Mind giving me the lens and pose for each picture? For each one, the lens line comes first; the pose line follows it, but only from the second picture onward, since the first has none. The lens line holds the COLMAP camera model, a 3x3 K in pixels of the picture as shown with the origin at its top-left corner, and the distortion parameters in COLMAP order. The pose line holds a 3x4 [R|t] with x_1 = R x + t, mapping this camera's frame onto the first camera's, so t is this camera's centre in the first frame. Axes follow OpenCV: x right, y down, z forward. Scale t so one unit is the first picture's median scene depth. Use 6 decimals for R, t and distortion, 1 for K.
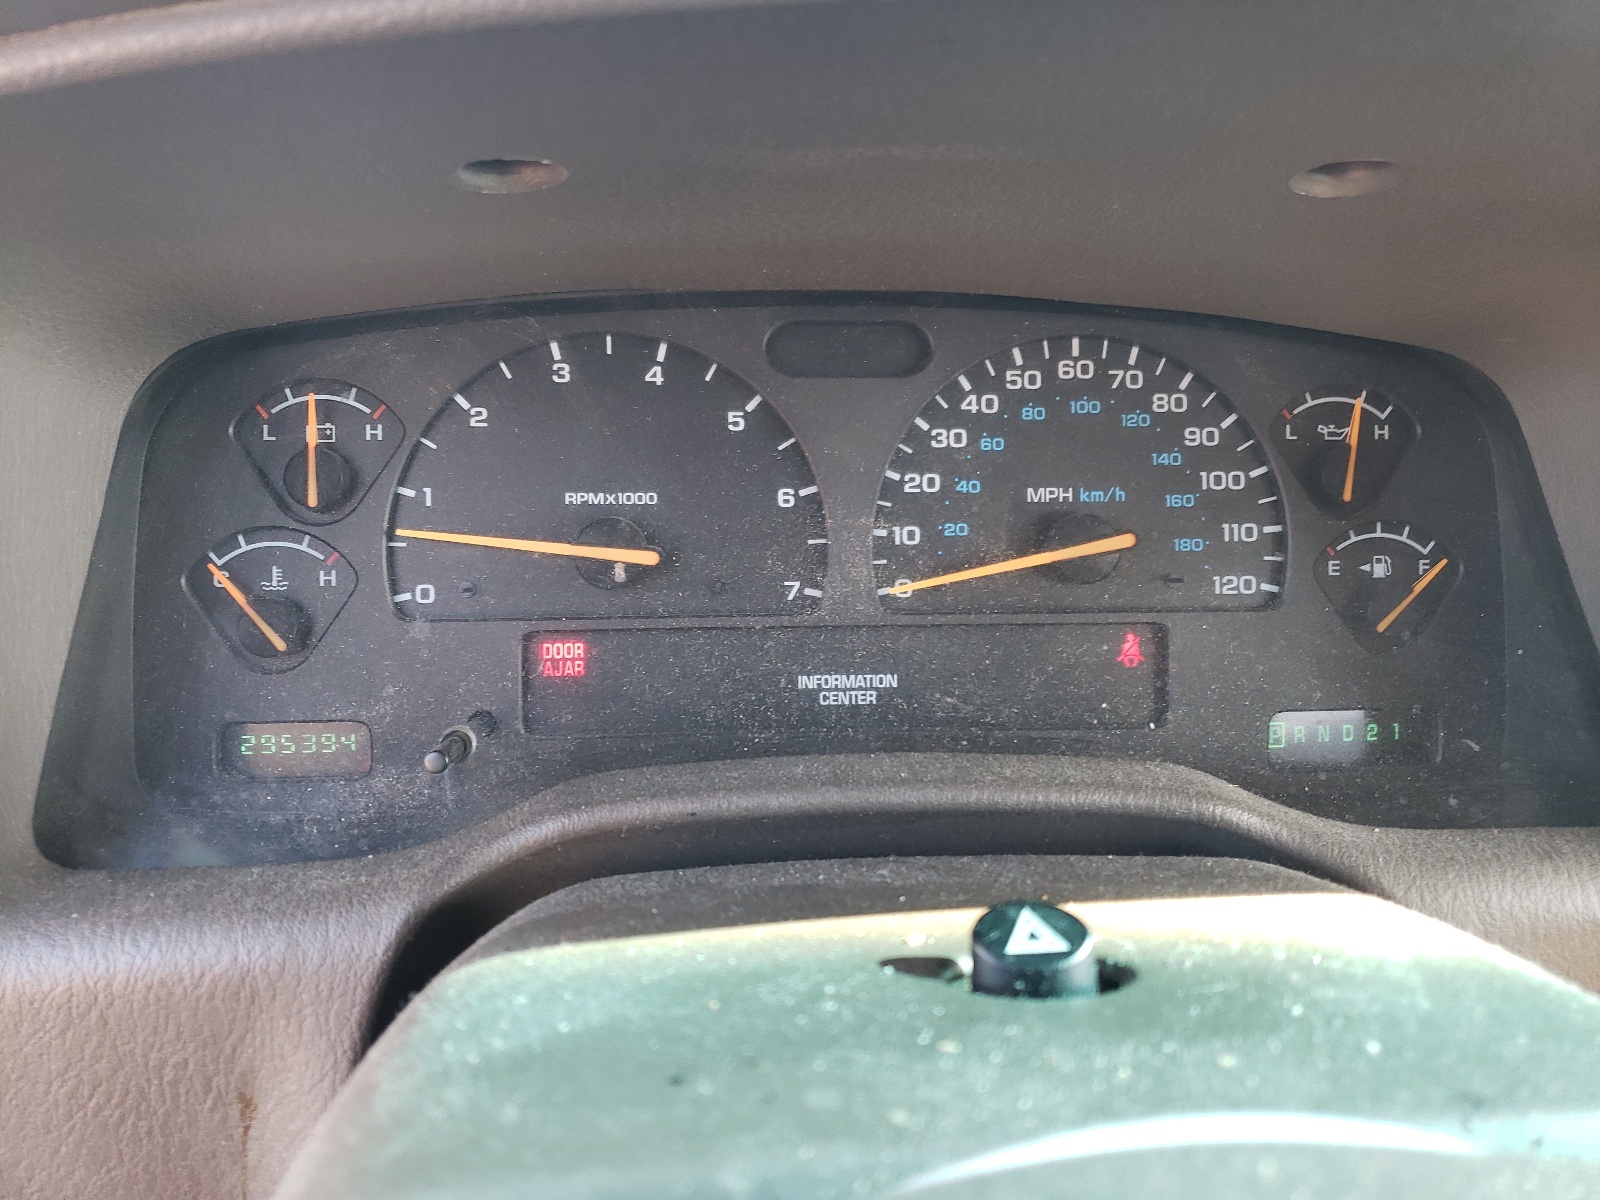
lens RADIAL K [[1215.1, 0, 799.7], [0, 1215.1, 601.3], [0, 0, 1]] dist [-0.003583, -0.000655]
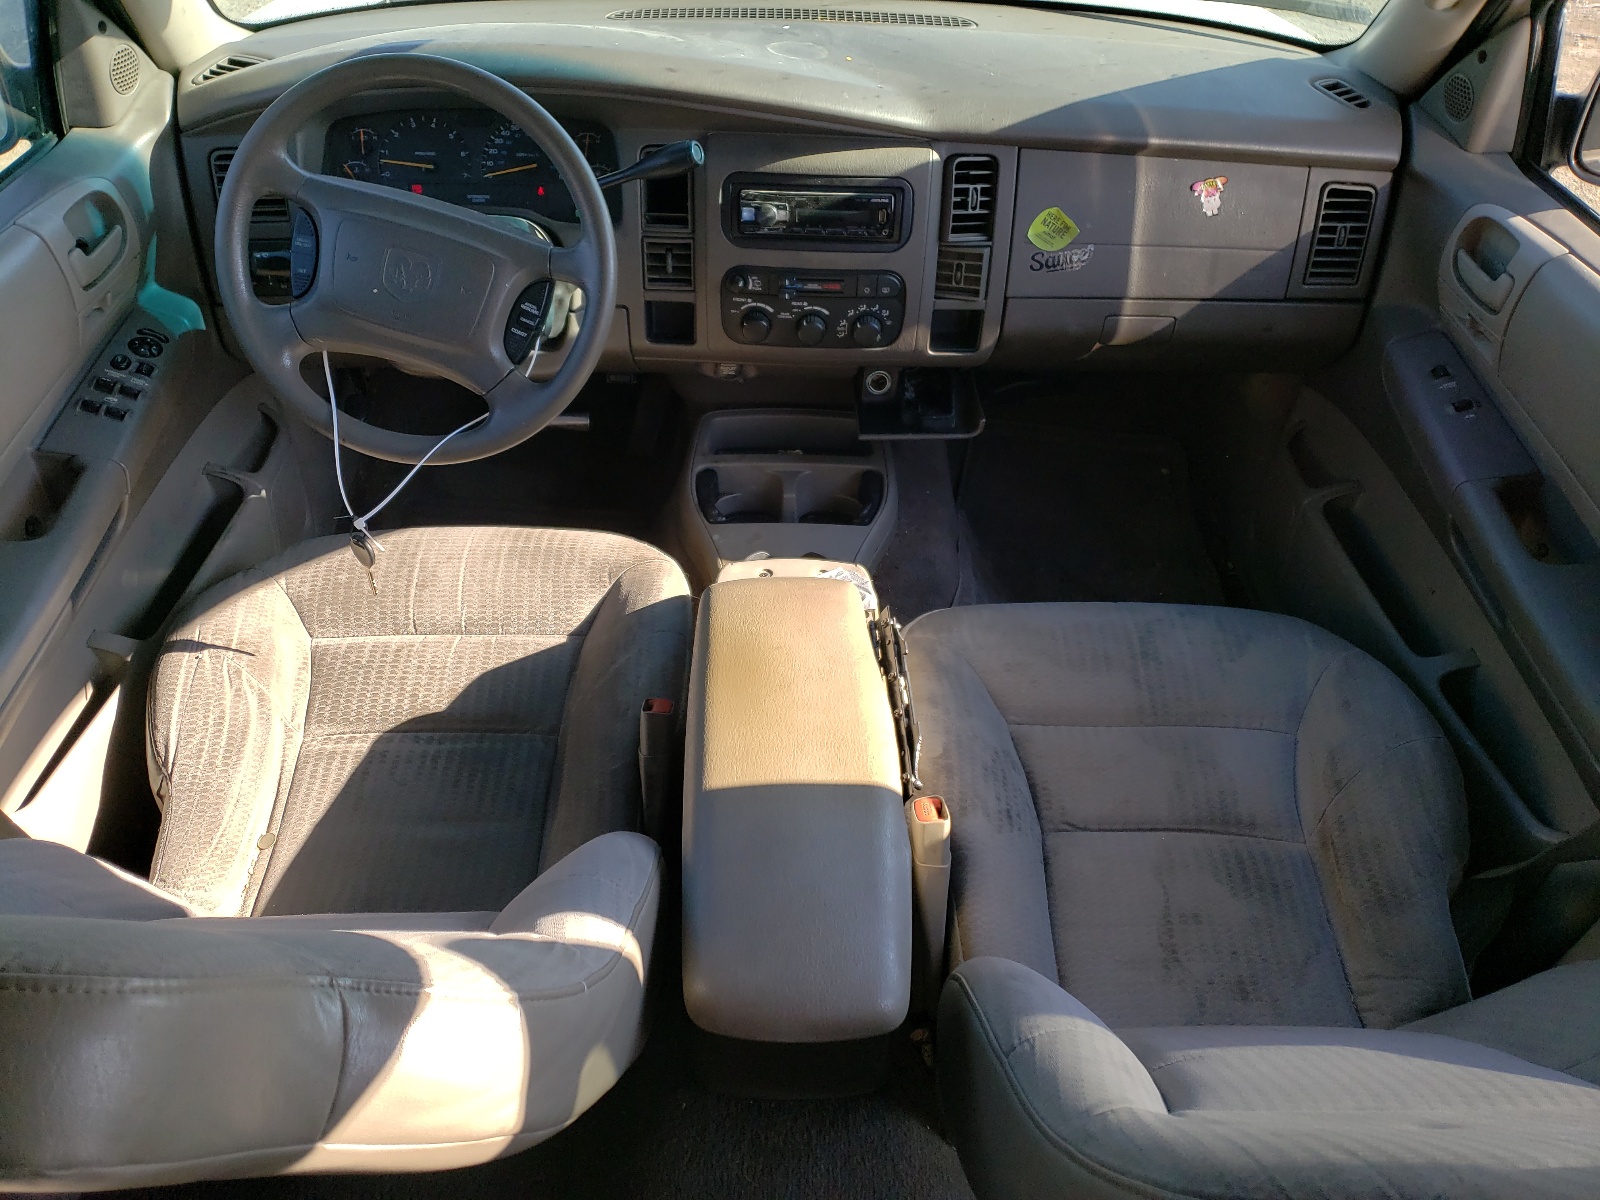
lens RADIAL K [[1215.1, 0, 798.3], [0, 1215.1, 599.8], [0, 0, 1]] dist [-0.003583, -0.000655]
pose [[0.941369, -0.079175, 0.327958, -0.443285], [-0.034071, 0.944794, 0.325890, -0.031901], [-0.335655, -0.317956, 0.886702, -3.913585]]
